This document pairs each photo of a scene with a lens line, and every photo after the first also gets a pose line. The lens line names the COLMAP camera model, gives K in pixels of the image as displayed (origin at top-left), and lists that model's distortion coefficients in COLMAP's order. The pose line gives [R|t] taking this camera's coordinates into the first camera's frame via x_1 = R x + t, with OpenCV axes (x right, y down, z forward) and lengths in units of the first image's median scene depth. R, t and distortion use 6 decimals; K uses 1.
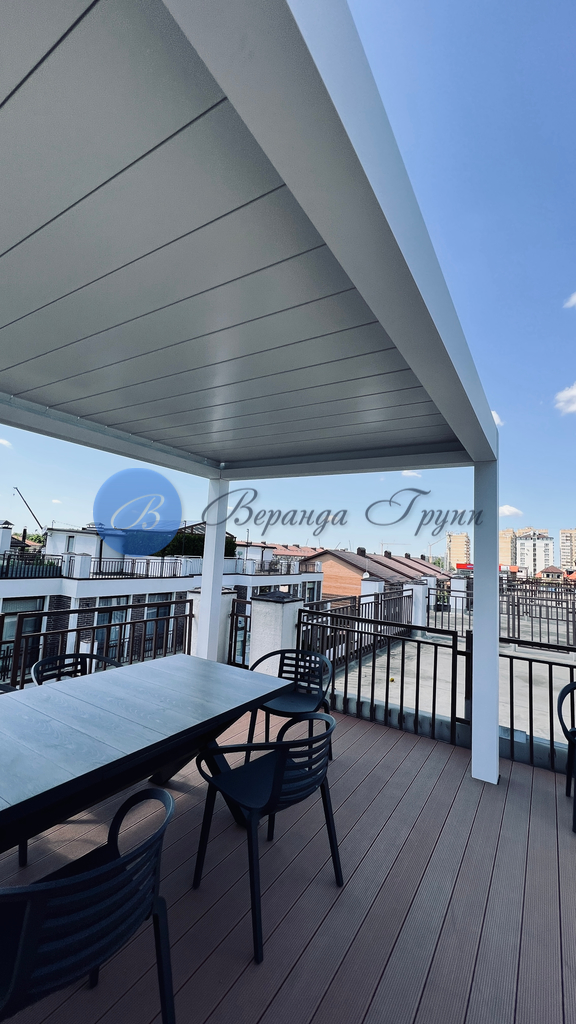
lens RADIAL K [[411.9, 0, 288.2], [0, 411.9, 509.0], [0, 0, 1]] dist [-0.000172, -0.000043]
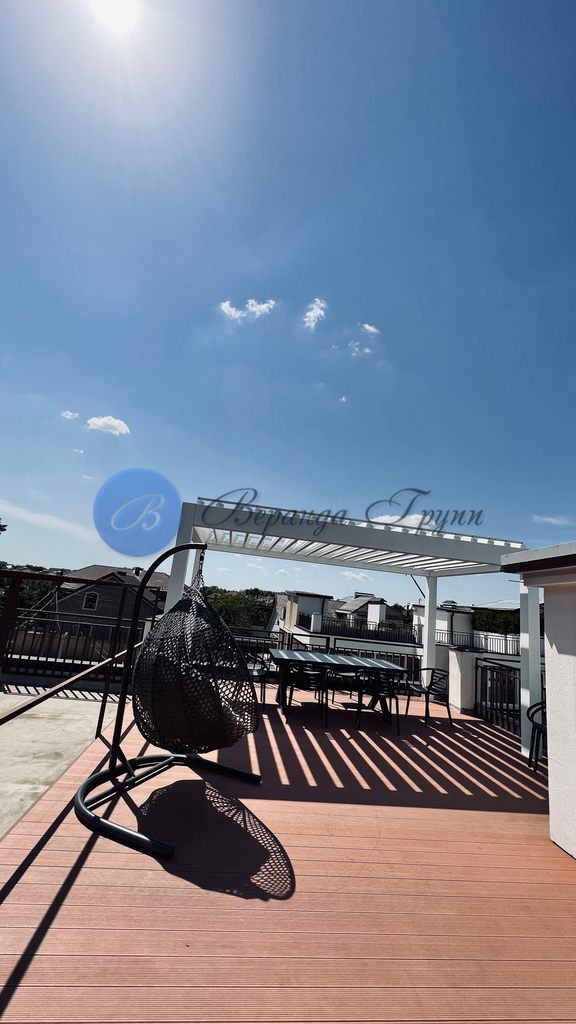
lens RADIAL K [[411.9, 0, 288.2], [0, 411.9, 509.0], [0, 0, 1]] dist [-0.000172, -0.000043]
pose [[0.645090, -0.153417, -0.748547, 0.180617], [0.012351, 0.981602, -0.190538, -0.005978], [0.764007, 0.113669, 0.635116, -0.138462]]
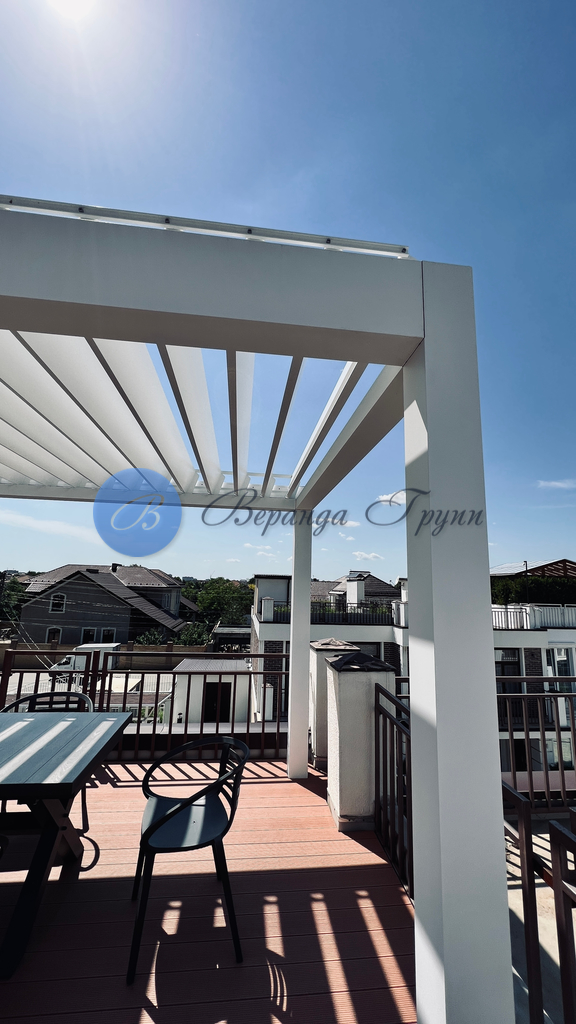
lens RADIAL K [[412.2, 0, 291.9], [0, 412.2, 513.5], [0, 0, 1]] dist [0.001431, 0.000560]
pose [[0.629678, -0.172250, -0.757519, 0.101920], [0.092548, 0.984797, -0.147001, 0.013475], [0.771324, 0.022456, 0.636047, 0.104889]]
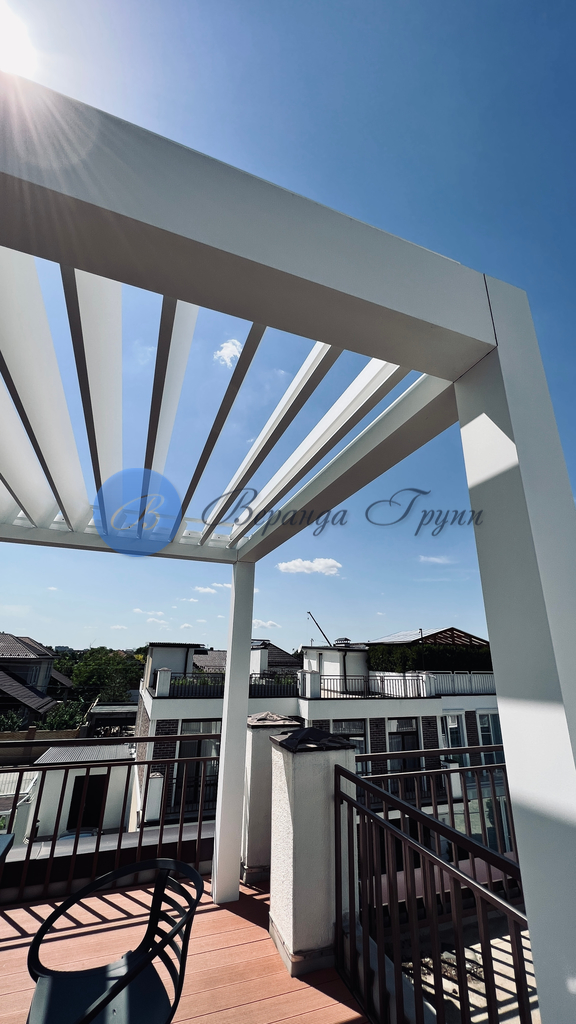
lens RADIAL K [[412.2, 0, 291.9], [0, 412.2, 513.5], [0, 0, 1]] dist [0.001431, 0.000560]
pose [[0.798429, -0.236826, -0.553556, 0.077294], [0.089935, 0.955989, -0.279278, 0.014744], [0.595334, 0.173200, 0.784588, 0.102772]]
